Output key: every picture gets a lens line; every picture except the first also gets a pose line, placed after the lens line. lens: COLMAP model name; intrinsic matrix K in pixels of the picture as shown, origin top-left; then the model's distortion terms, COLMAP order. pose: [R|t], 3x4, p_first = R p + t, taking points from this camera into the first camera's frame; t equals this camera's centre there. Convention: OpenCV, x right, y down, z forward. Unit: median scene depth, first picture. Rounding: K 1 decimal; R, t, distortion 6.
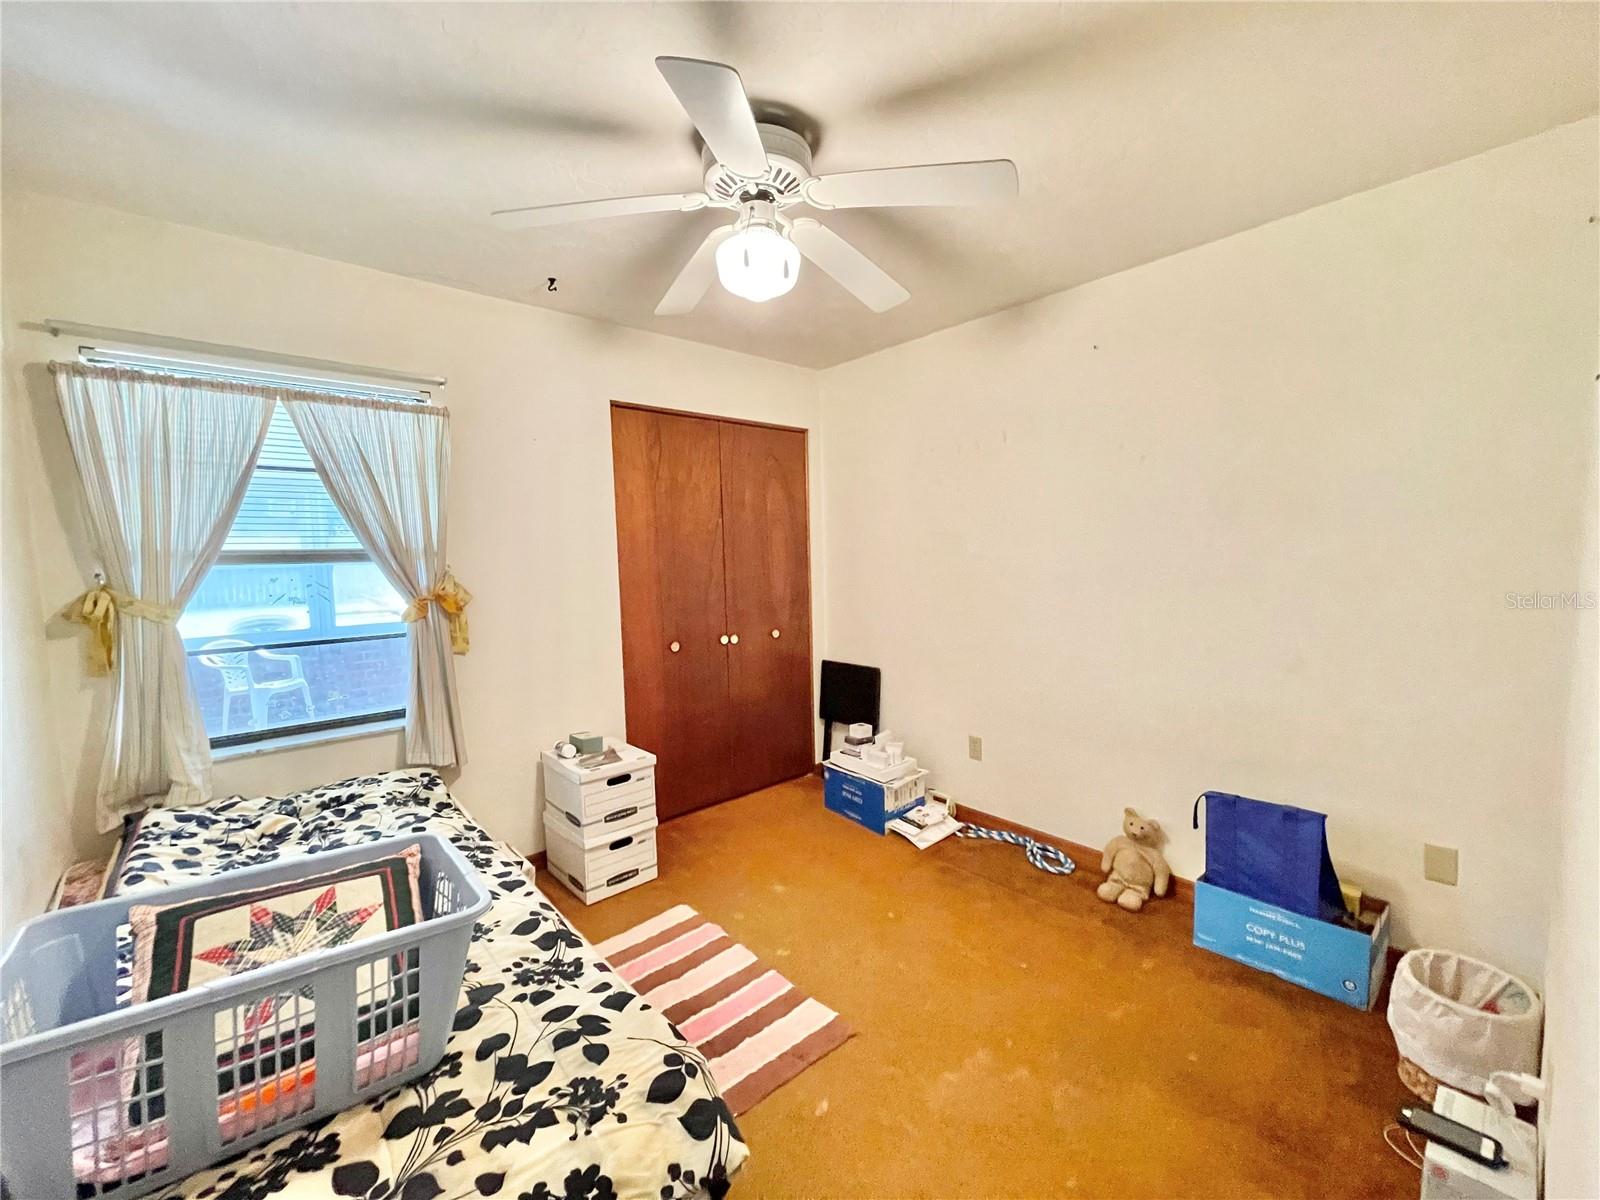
lens RADIAL K [[647.4, 0, 792.1], [0, 647.4, 603.6], [0, 0, 1]] dist [-0.003638, 0.002025]
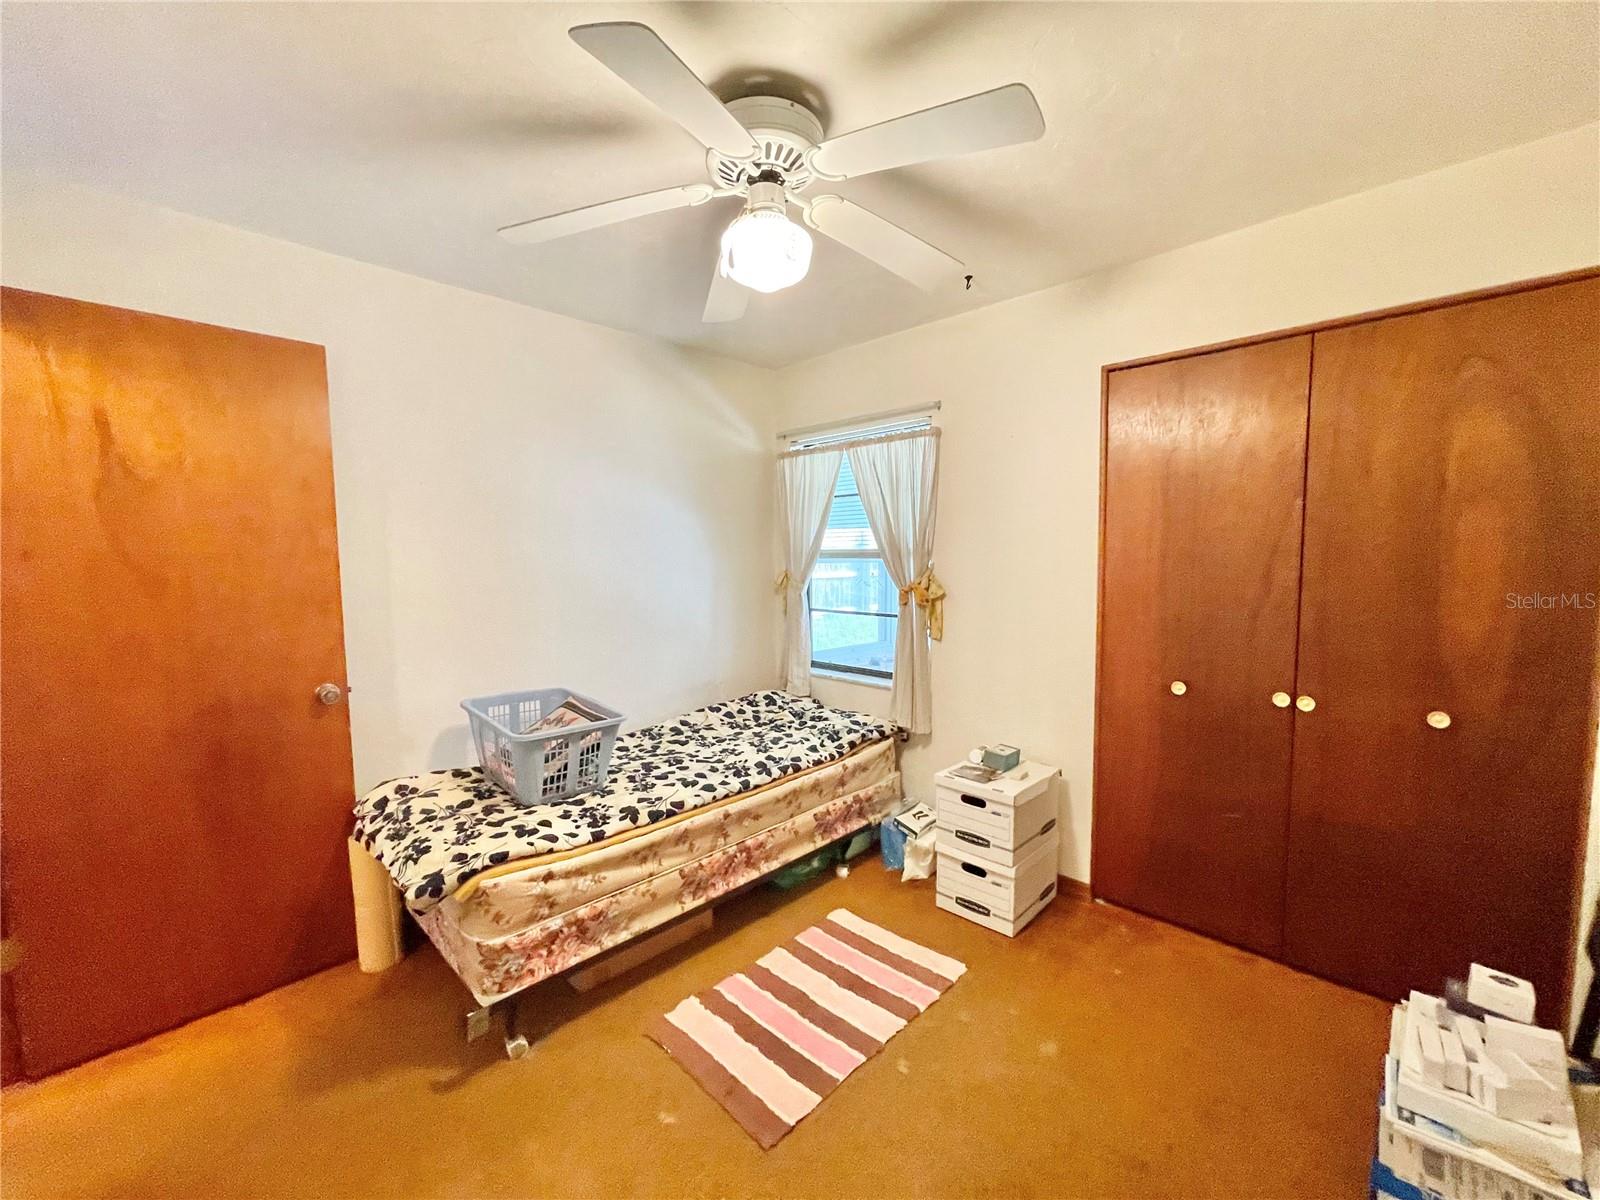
lens RADIAL K [[647.4, 0, 791.6], [0, 647.4, 595.4], [0, 0, 1]] dist [-0.003638, 0.002025]
pose [[0.072372, 0.090625, -0.993252, 0.706335], [-0.070249, 0.993853, 0.085561, -0.094432], [0.994901, 0.063583, 0.078294, 0.756171]]
